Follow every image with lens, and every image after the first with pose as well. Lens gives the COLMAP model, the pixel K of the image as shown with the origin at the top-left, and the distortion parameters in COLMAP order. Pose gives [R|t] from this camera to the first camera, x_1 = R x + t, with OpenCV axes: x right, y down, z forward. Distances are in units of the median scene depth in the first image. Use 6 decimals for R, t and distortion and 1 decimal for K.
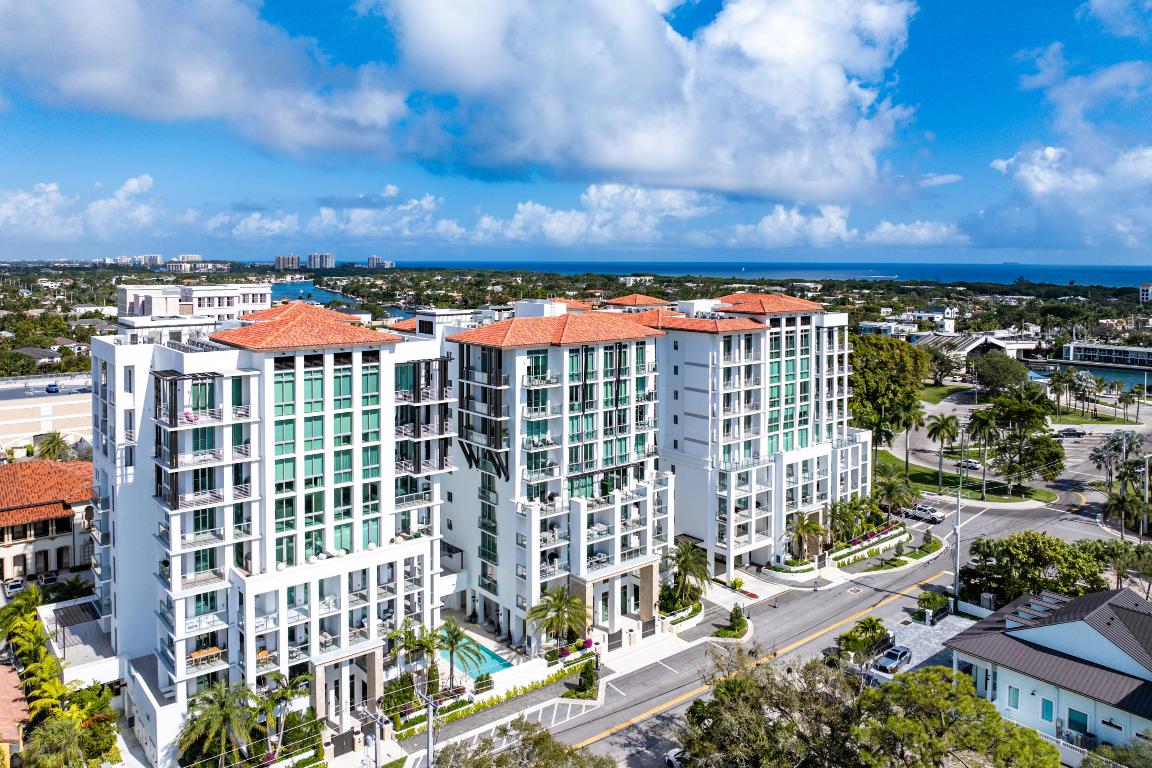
lens RADIAL K [[843.7, 0, 514.0], [0, 843.7, 304.8], [0, 0, 1]] dist [-0.045732, 0.002388]
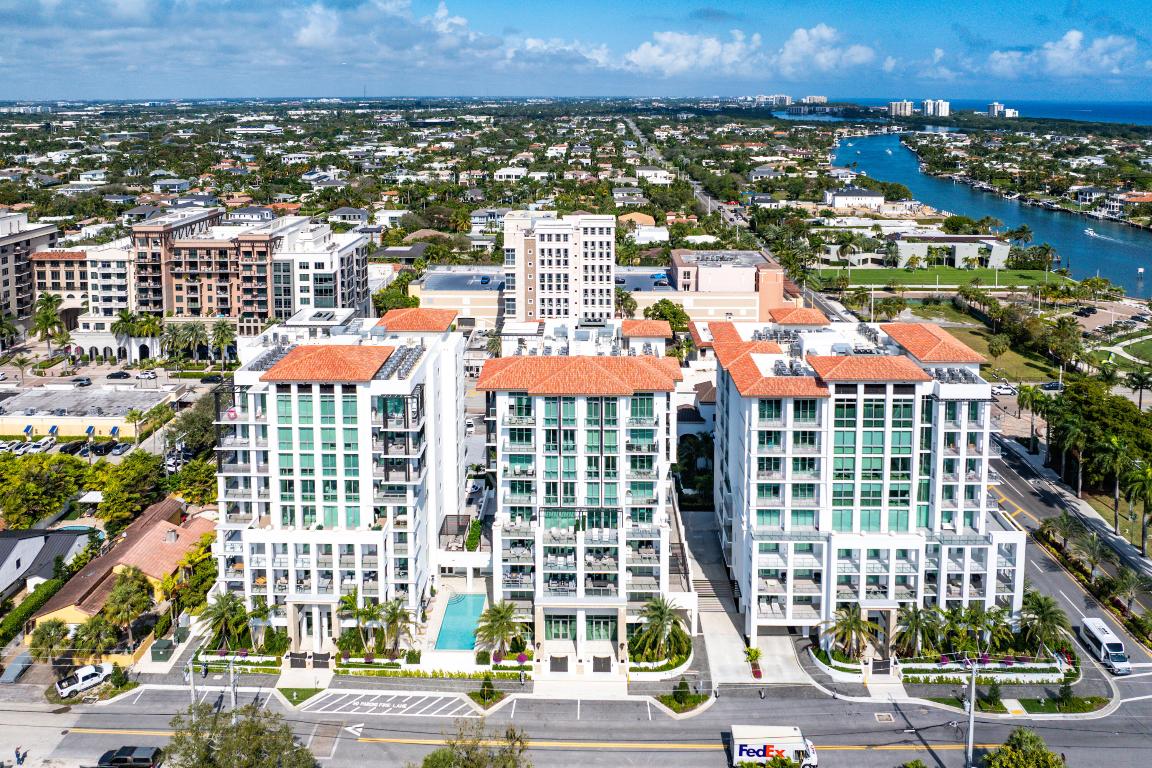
lens RADIAL K [[837.2, 0, 569.8], [0, 837.2, 189.2], [0, 0, 1]] dist [-0.041491, 0.005701]
pose [[0.776179, 0.068293, -0.626803, 0.732425], [-0.021820, 0.996431, 0.081545, -0.297886], [0.630135, -0.049616, 0.774899, 0.182346]]
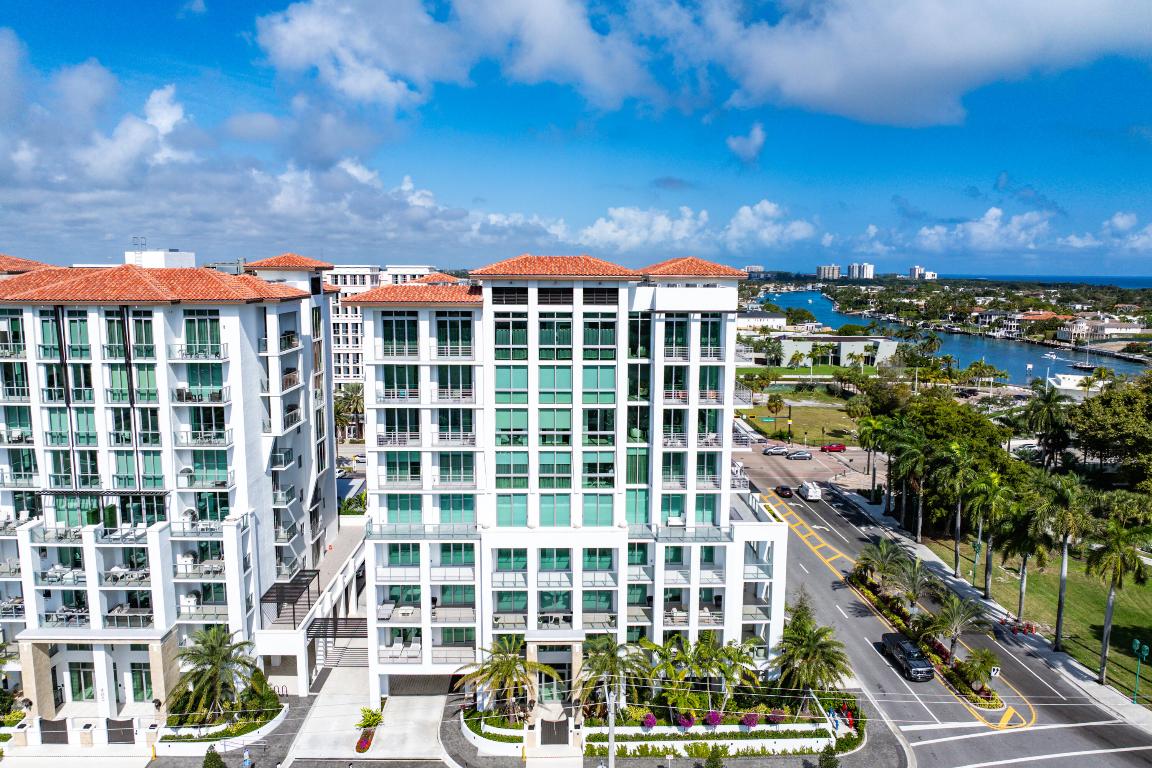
lens RADIAL K [[812.0, 0, 576.0], [0, 812.0, 384.0], [0, 0, 1]] dist [-0.052806, 0.001198]
pose [[0.818442, 0.100060, -0.565809, 0.774989], [-0.041330, 0.992422, 0.115721, 0.018938], [0.573101, -0.071326, 0.816375, 0.694885]]
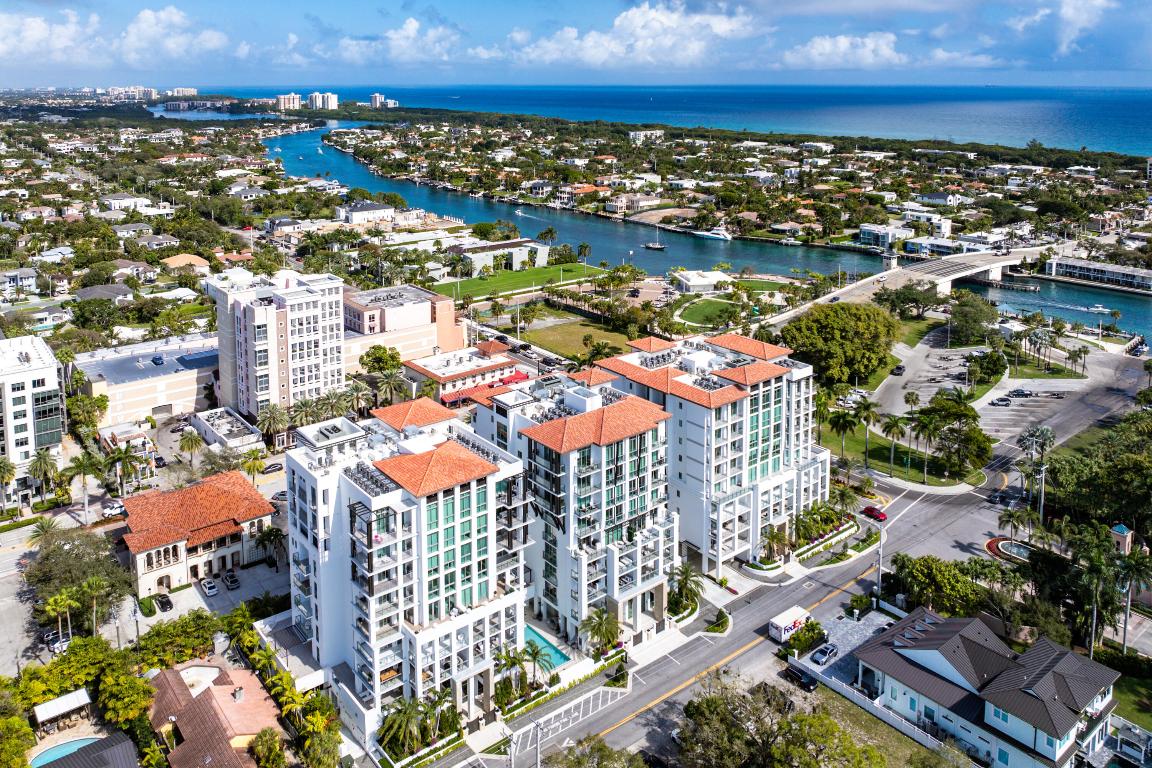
lens RADIAL K [[898.3, 0, 494.8], [0, 898.3, 163.0], [0, 0, 1]] dist [-0.041764, -0.000079]
pose [[0.999685, -0.011462, -0.022335, -0.083786], [0.012828, 0.997992, 0.062029, -0.514935], [0.021579, -0.062296, 0.997824, -0.497749]]
